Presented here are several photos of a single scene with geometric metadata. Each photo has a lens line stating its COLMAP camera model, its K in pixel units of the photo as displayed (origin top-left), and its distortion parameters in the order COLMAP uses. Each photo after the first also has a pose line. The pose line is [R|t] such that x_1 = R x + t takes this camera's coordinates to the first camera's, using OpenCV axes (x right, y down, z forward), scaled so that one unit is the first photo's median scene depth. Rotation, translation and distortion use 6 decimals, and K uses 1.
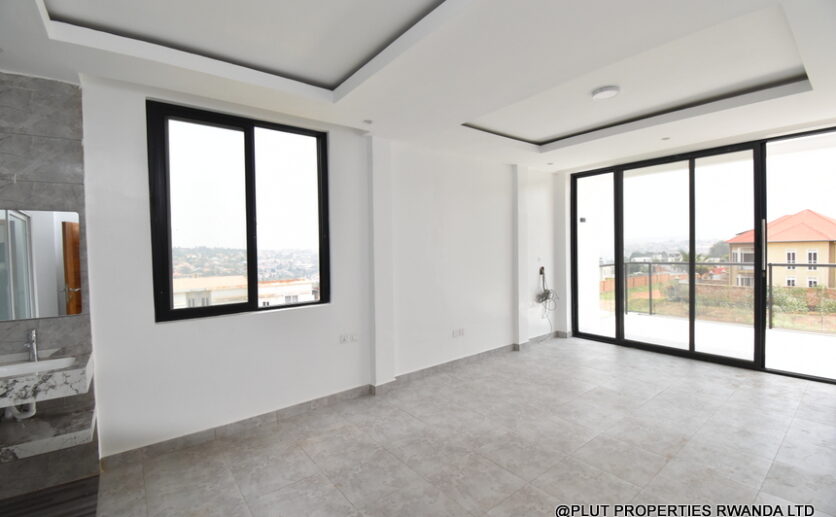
lens RADIAL K [[365.8, 0, 415.8], [0, 365.8, 258.4], [0, 0, 1]] dist [0.001783, -0.001006]
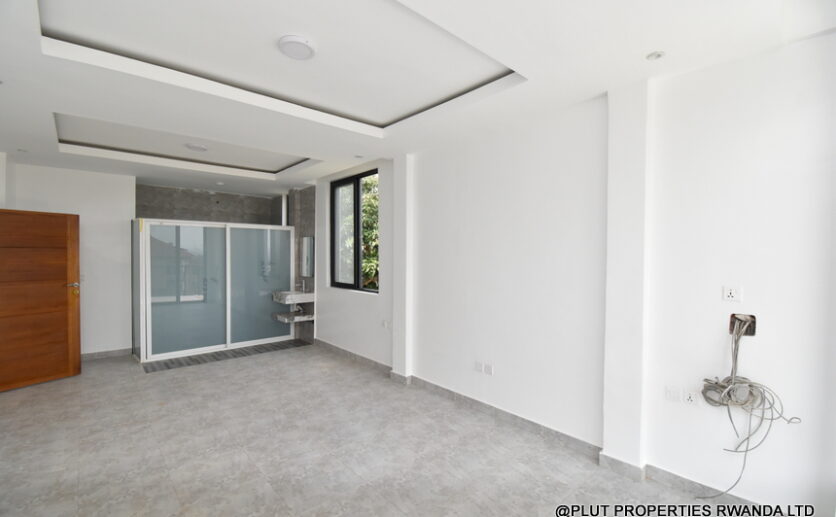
lens RADIAL K [[365.8, 0, 415.8], [0, 365.8, 258.4], [0, 0, 1]] dist [0.001783, -0.001006]
pose [[0.071424, 0.036000, -0.996796, 1.176862], [-0.033969, 0.998857, 0.033640, -0.061800], [0.996867, 0.031458, 0.072565, 1.097625]]
